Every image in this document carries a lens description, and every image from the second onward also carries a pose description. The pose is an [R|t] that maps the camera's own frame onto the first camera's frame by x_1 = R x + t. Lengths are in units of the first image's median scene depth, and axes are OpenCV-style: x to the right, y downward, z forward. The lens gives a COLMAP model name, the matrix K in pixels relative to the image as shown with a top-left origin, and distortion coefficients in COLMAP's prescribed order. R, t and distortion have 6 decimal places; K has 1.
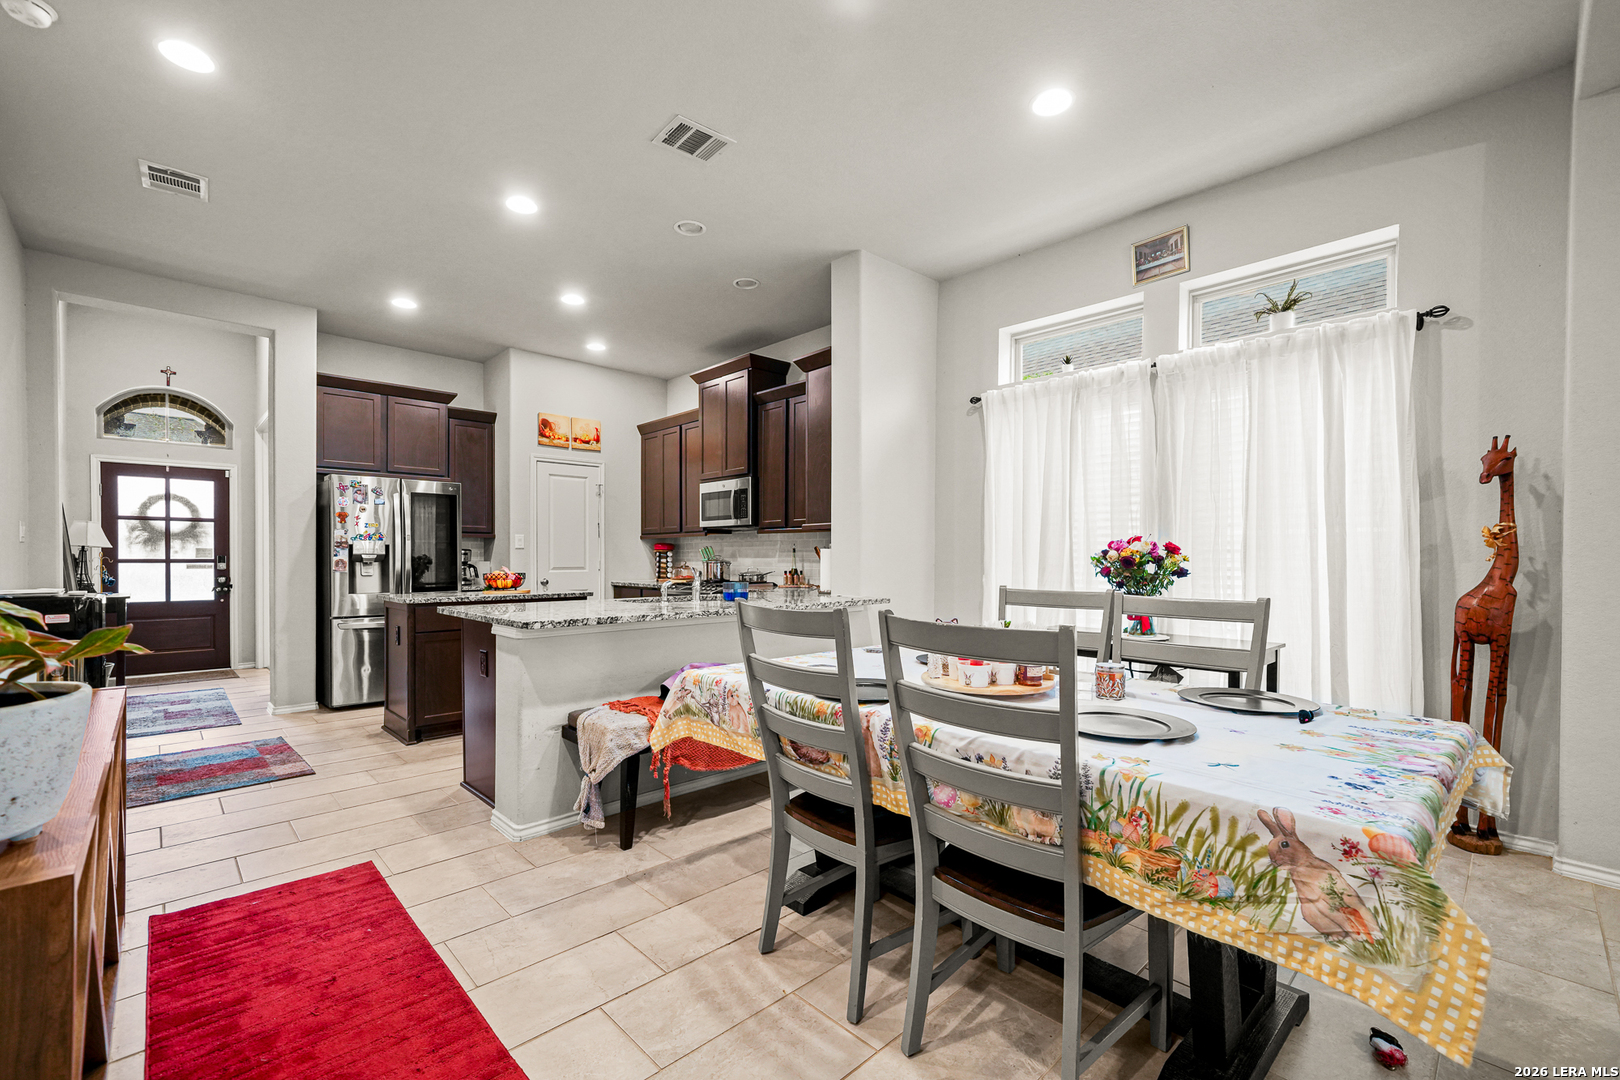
lens RADIAL K [[693.9, 0, 818.7], [0, 693.9, 561.7], [0, 0, 1]] dist [-0.000459, 0.000173]
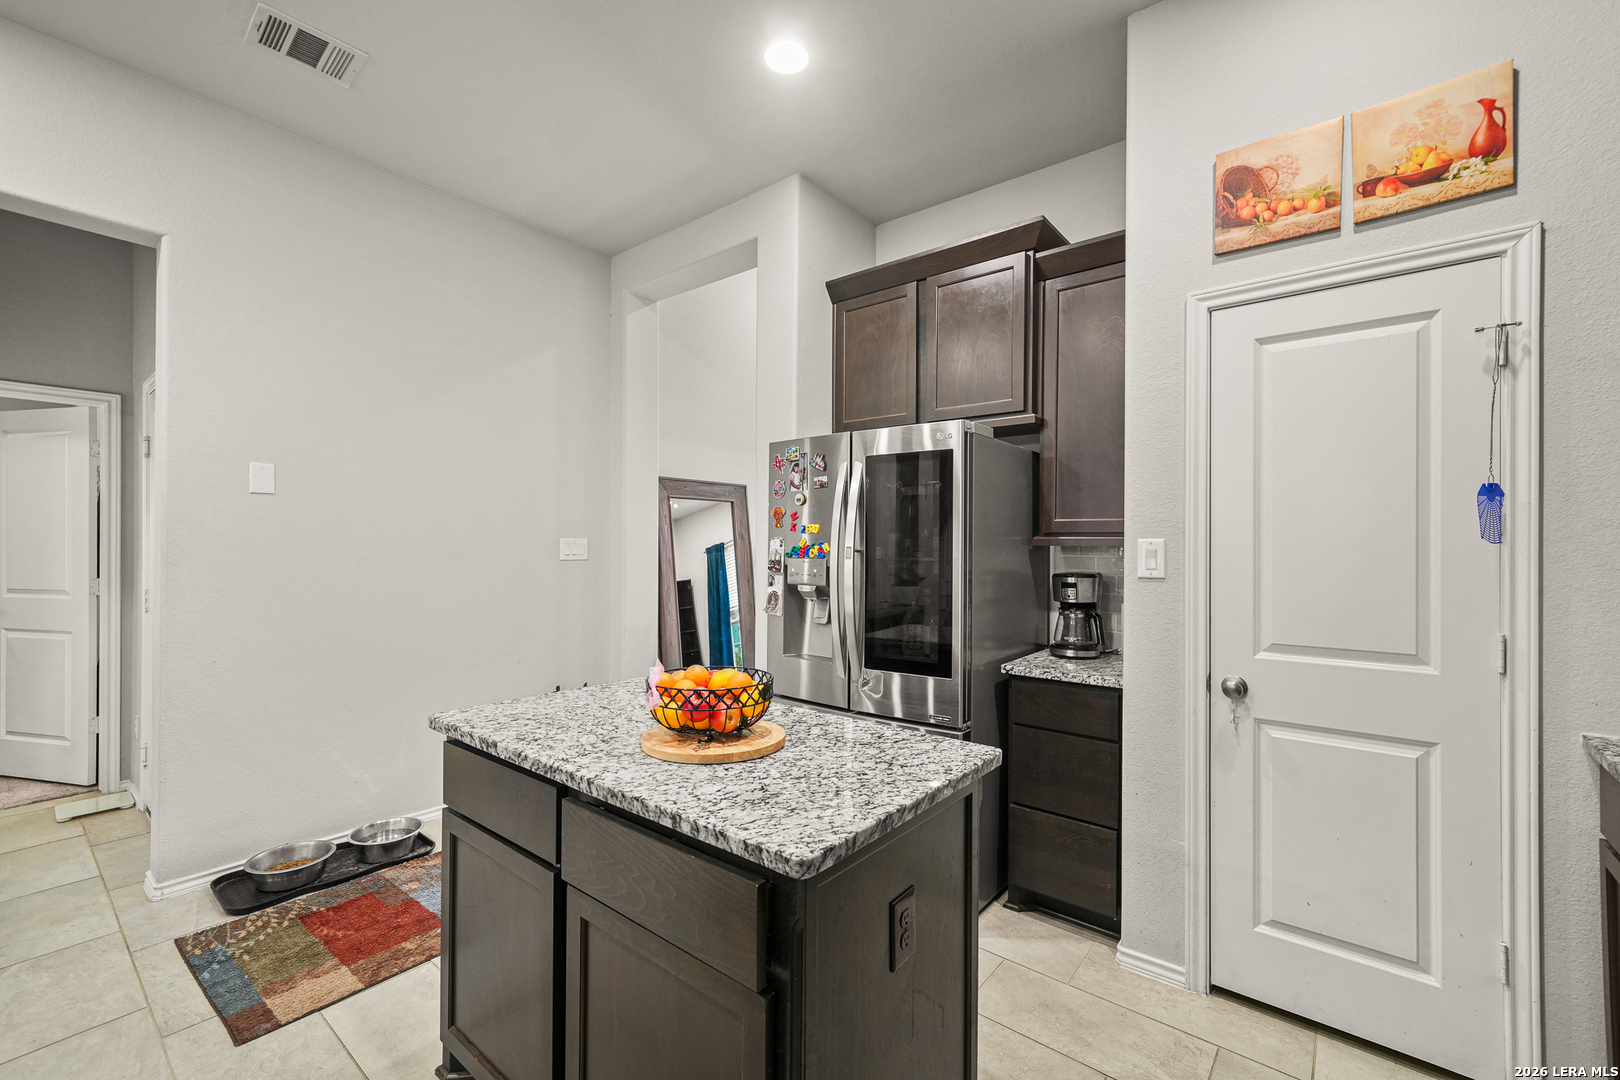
lens RADIAL K [[686.6, 0, 784.3], [0, 686.6, 537.6], [0, 0, 1]] dist [0.002598, 0.000364]
pose [[0.098251, -0.005287, -0.995148, -0.105513], [-0.007908, 0.999950, -0.006093, -0.034725], [0.995130, 0.008468, 0.098204, 0.757668]]
